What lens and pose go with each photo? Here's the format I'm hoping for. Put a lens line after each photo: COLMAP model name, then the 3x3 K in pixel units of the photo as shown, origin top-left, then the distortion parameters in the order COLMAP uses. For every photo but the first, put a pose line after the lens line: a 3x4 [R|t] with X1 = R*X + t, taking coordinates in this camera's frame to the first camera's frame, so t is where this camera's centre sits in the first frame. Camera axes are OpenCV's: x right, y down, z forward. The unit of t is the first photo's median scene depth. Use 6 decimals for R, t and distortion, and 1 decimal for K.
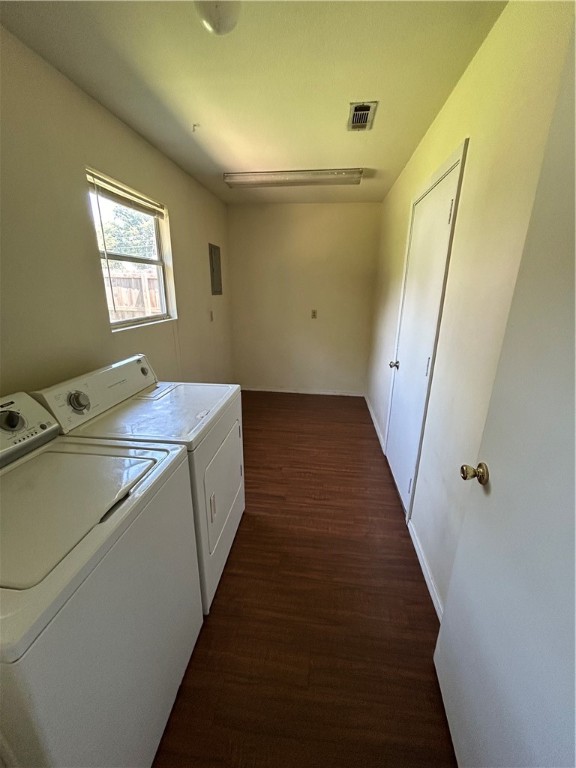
lens RADIAL K [[308.6, 0, 289.6], [0, 308.6, 384.0], [0, 0, 1]] dist [0.000830, -0.000073]
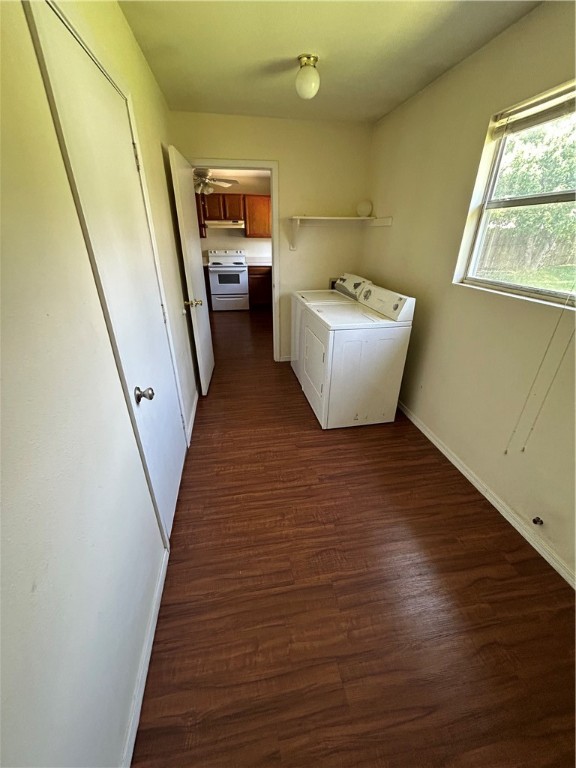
lens RADIAL K [[308.6, 0, 288.0], [0, 308.6, 383.2], [0, 0, 1]] dist [0.000830, -0.000073]
pose [[-0.956408, 0.114554, -0.268628, 0.274104], [-0.103691, 0.726709, 0.679074, -0.506952], [0.273005, 0.677327, -0.683152, 1.569769]]
